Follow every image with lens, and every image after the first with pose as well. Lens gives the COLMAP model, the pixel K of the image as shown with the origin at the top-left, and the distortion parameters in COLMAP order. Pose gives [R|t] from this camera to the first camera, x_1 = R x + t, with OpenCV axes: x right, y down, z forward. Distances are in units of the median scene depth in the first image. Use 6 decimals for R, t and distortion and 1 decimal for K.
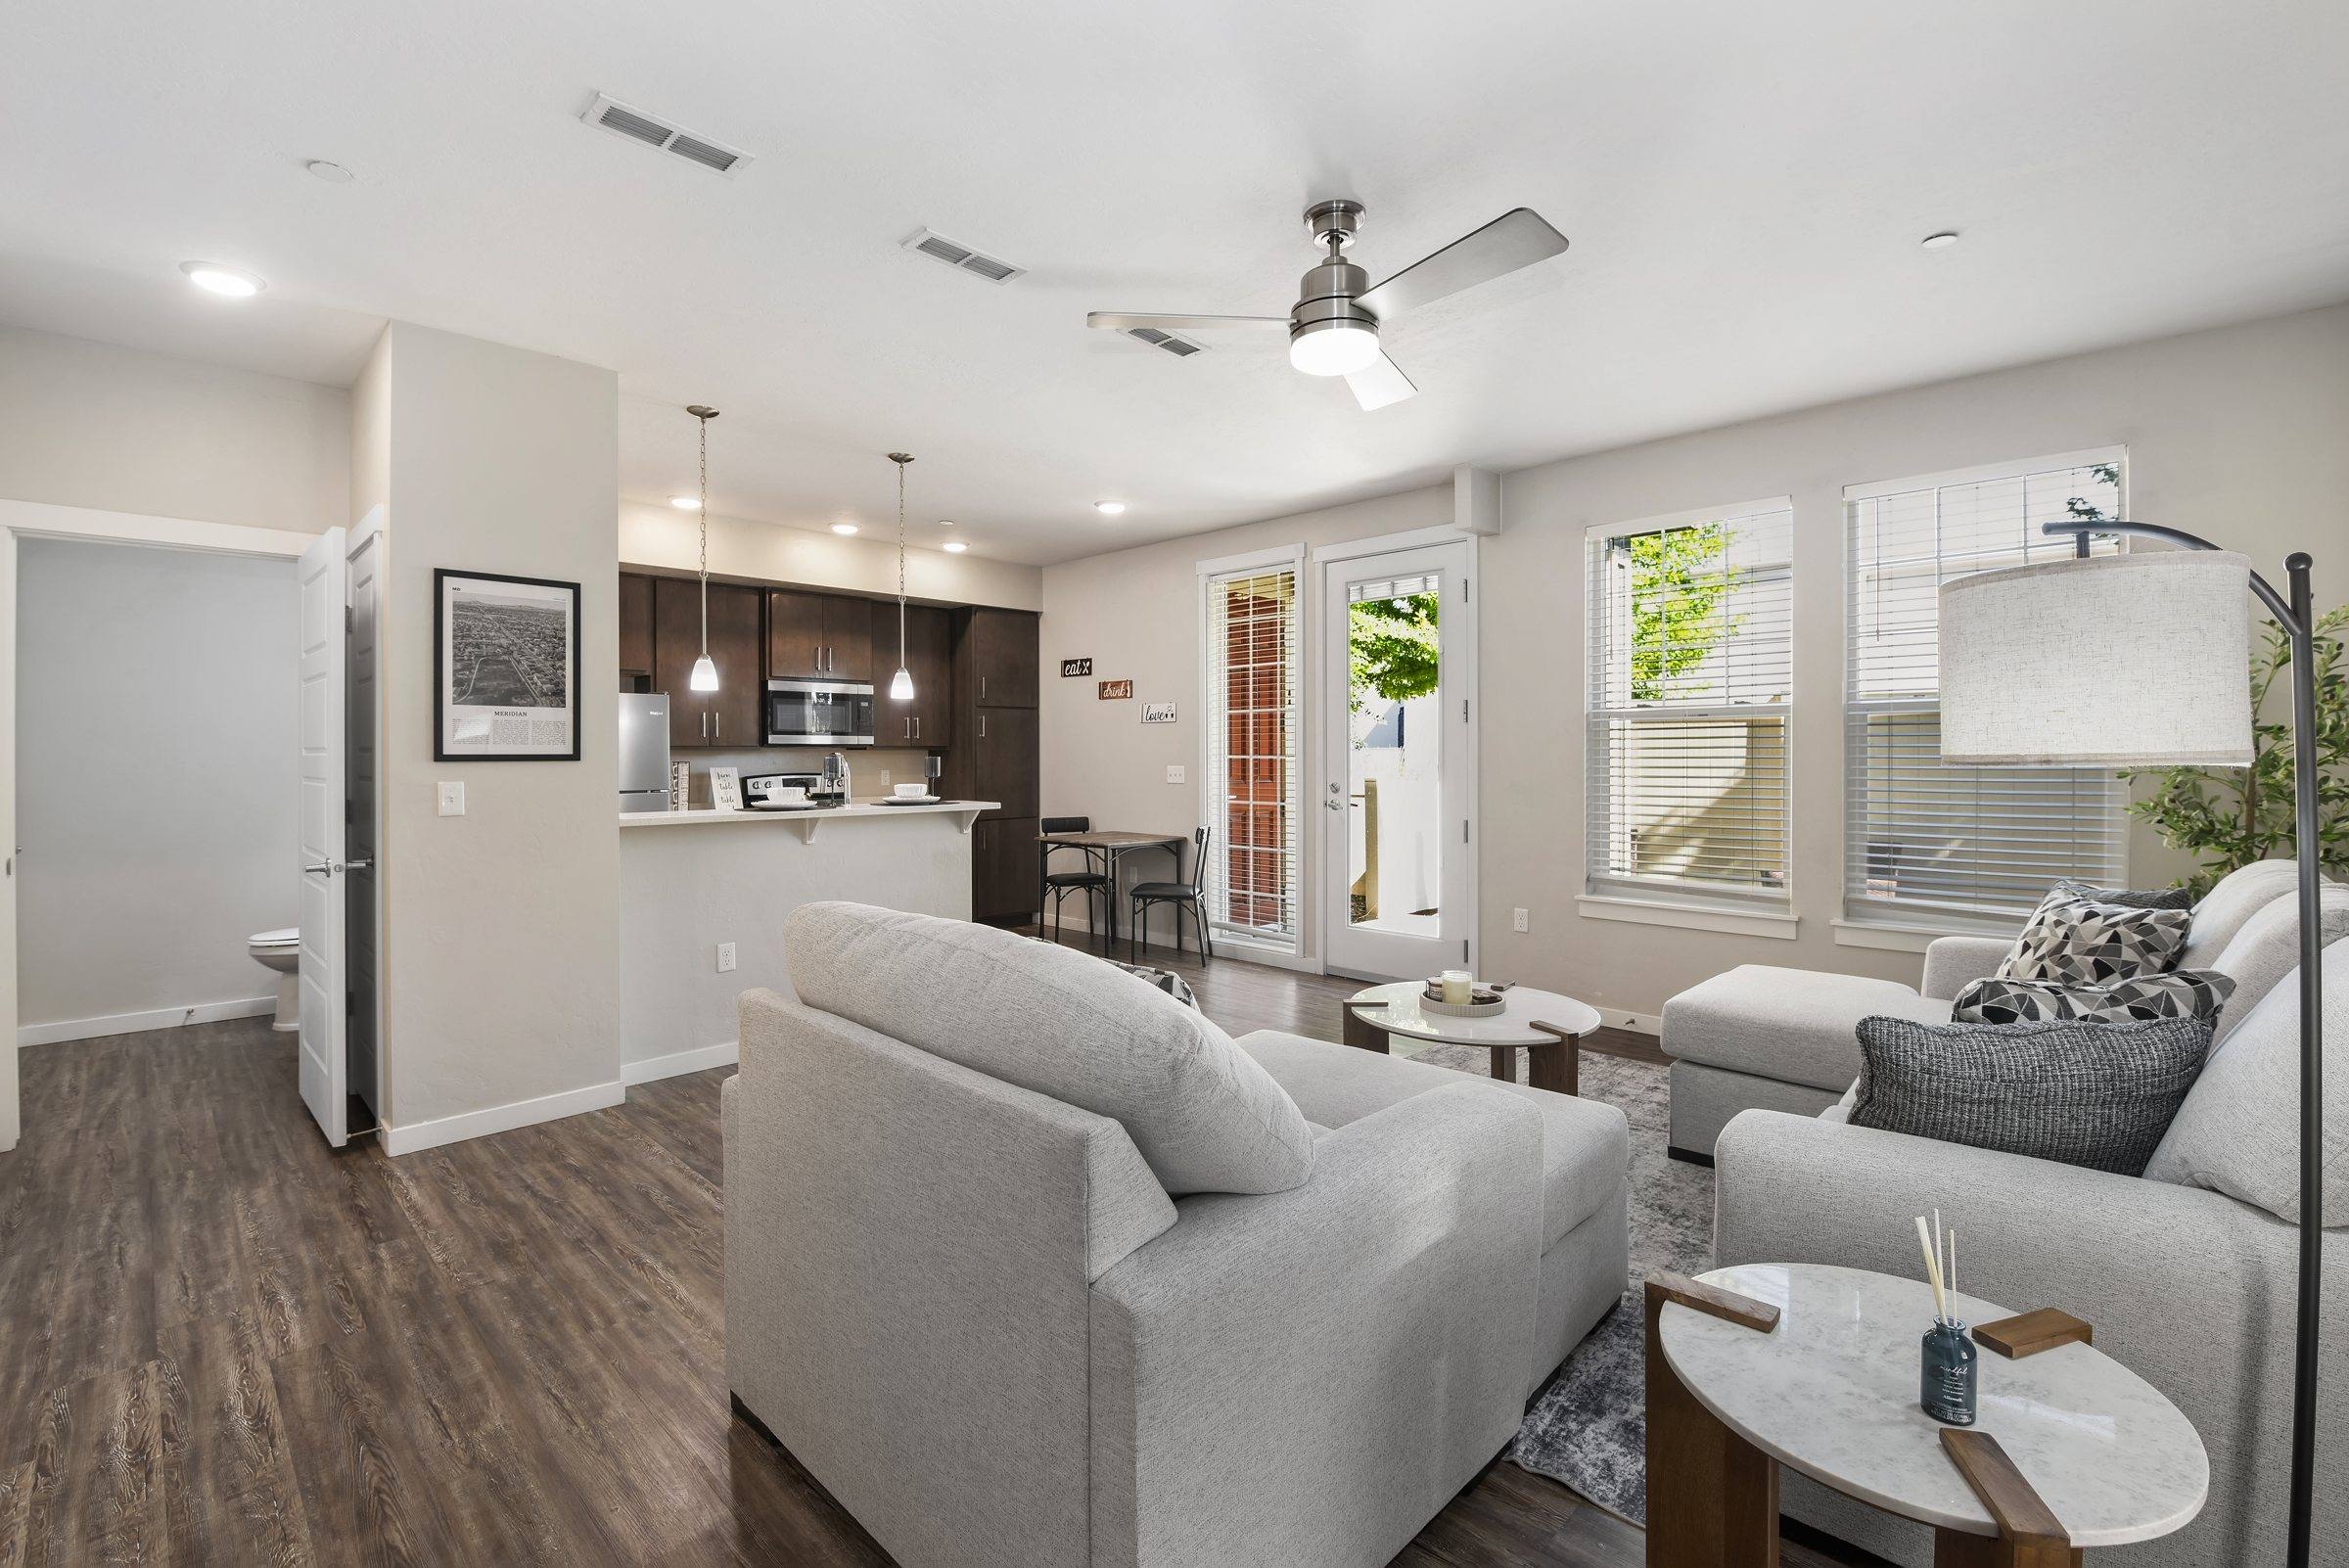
lens RADIAL K [[1053.4, 0, 1174.5], [0, 1053.4, 784.0], [0, 0, 1]] dist [-0.000274, -0.000016]
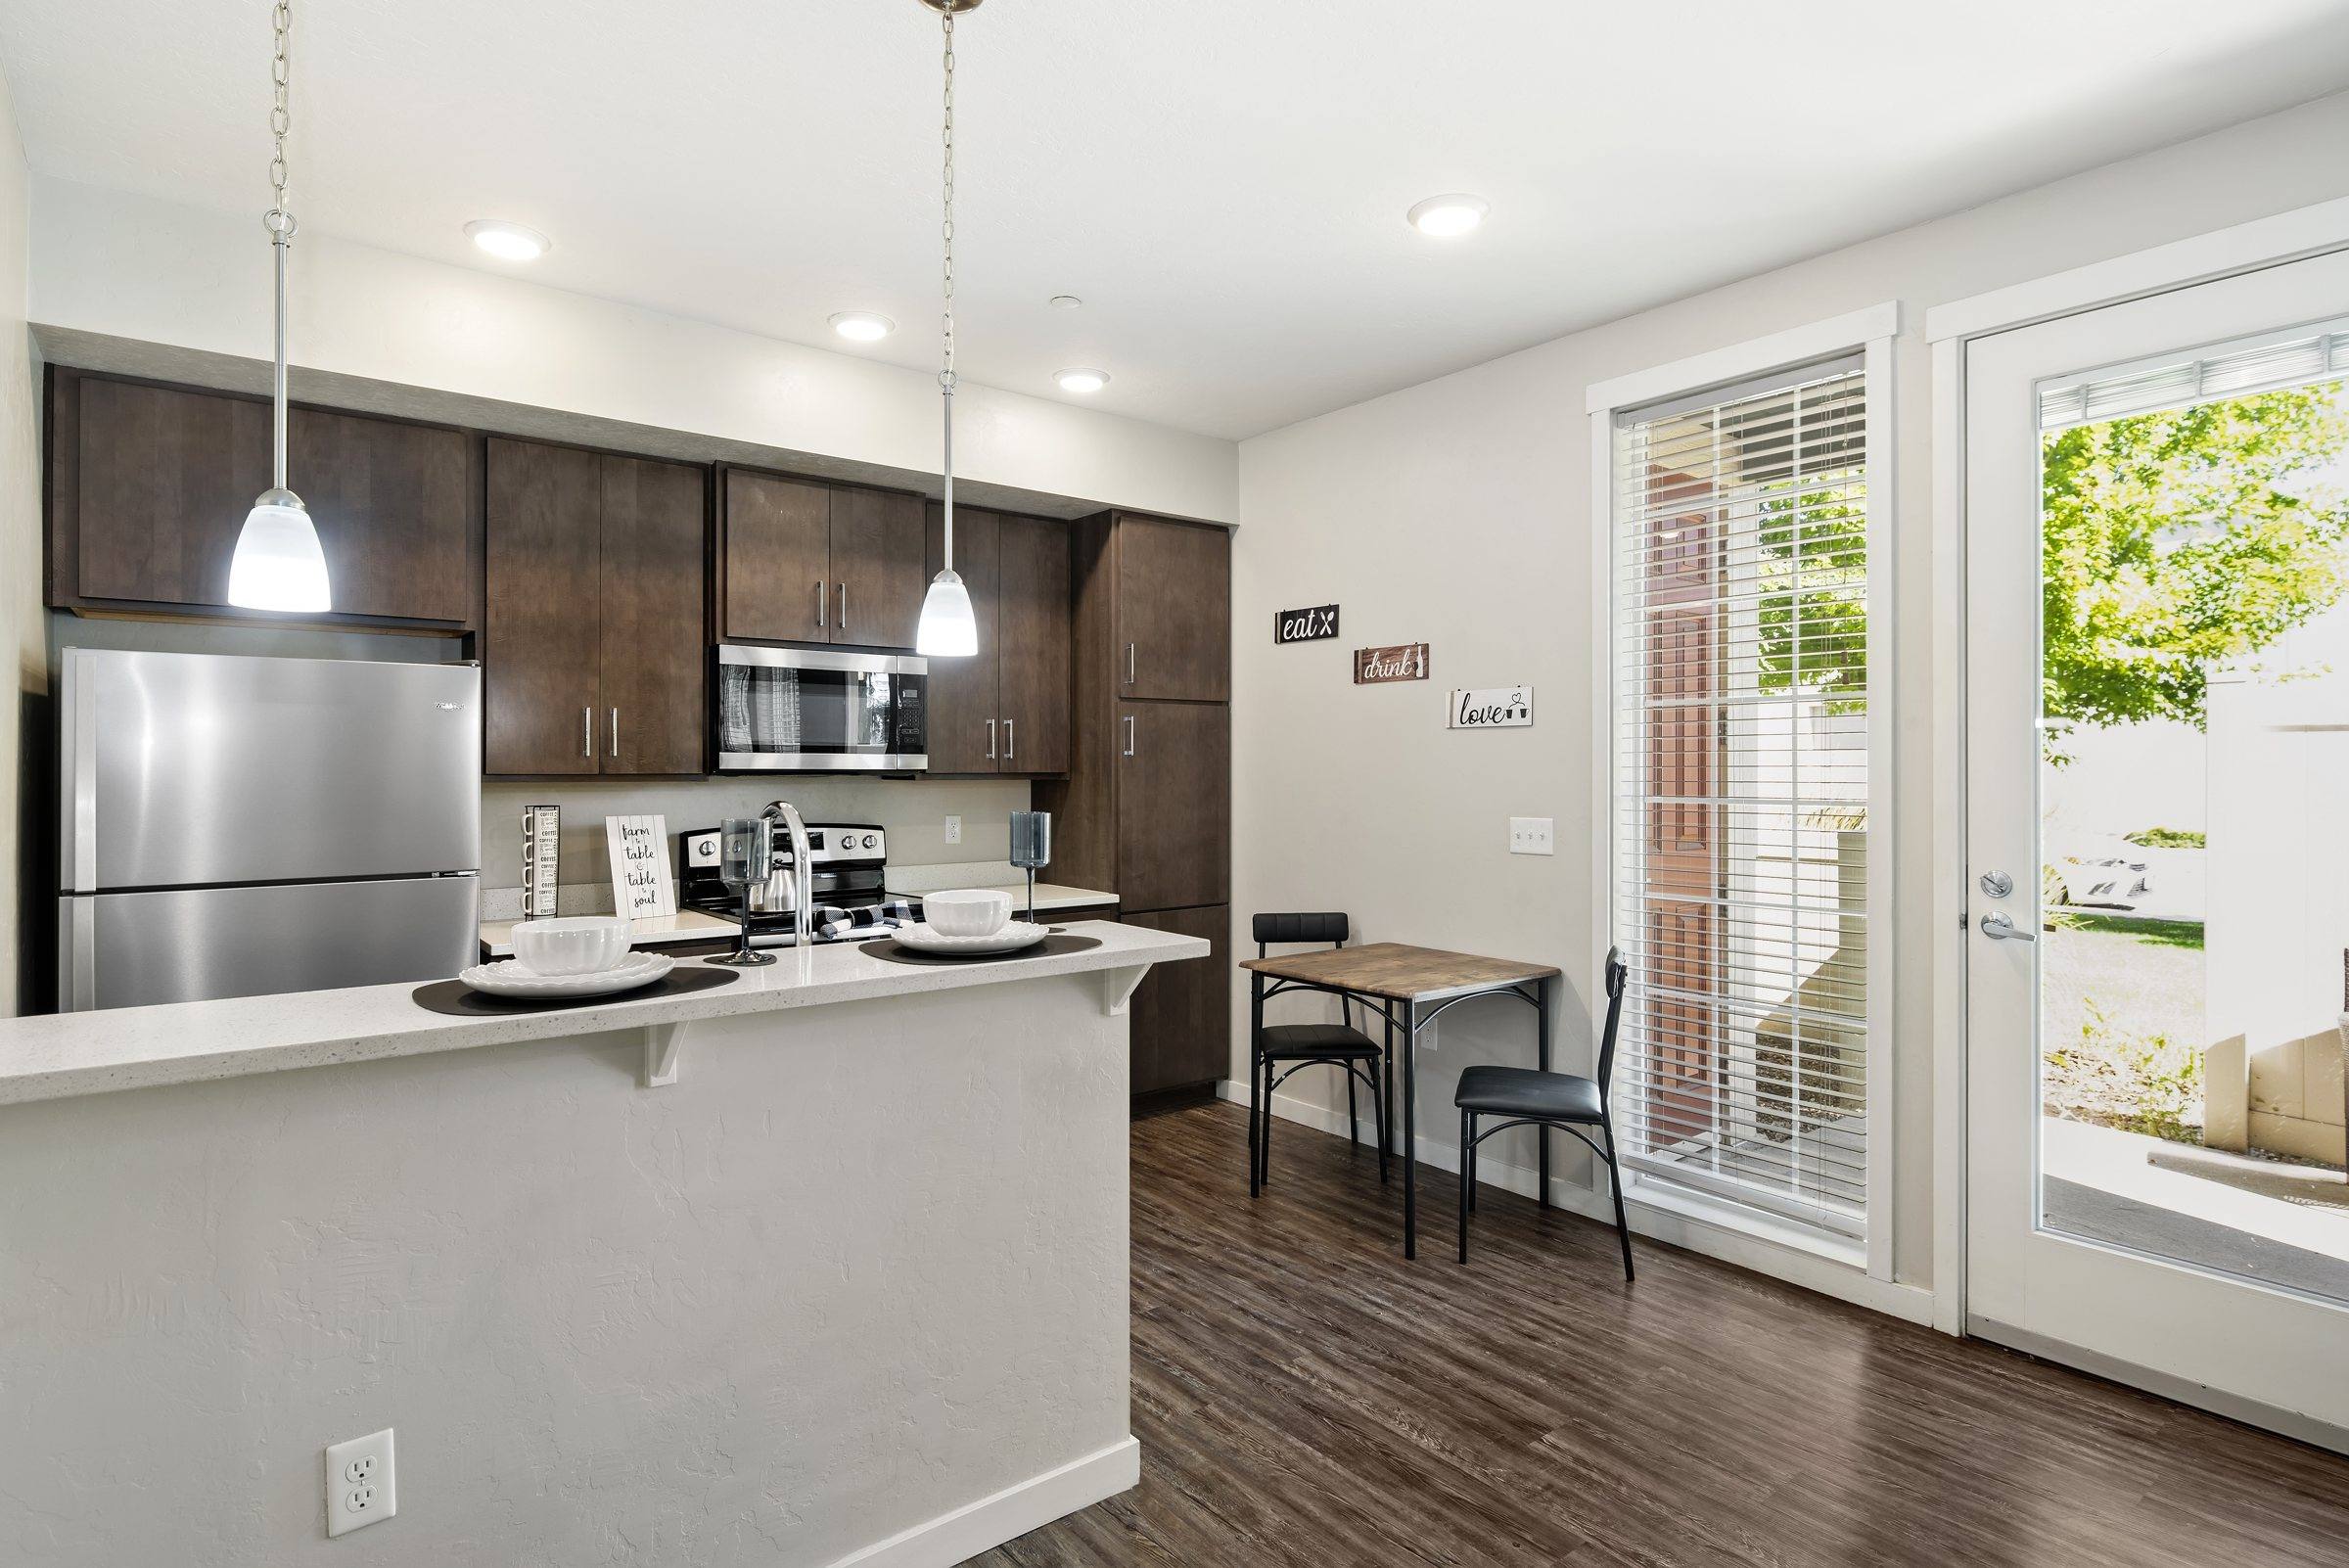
lens RADIAL K [[1212.2, 0, 1174.5], [0, 1212.2, 784.0], [0, 0, 1]] dist [-0.001626, -0.000375]
pose [[0.992938, 0.003877, -0.118569, -0.096503], [-0.005961, 0.999834, -0.017221, -0.022277], [0.118483, 0.017807, 0.992796, 0.437552]]
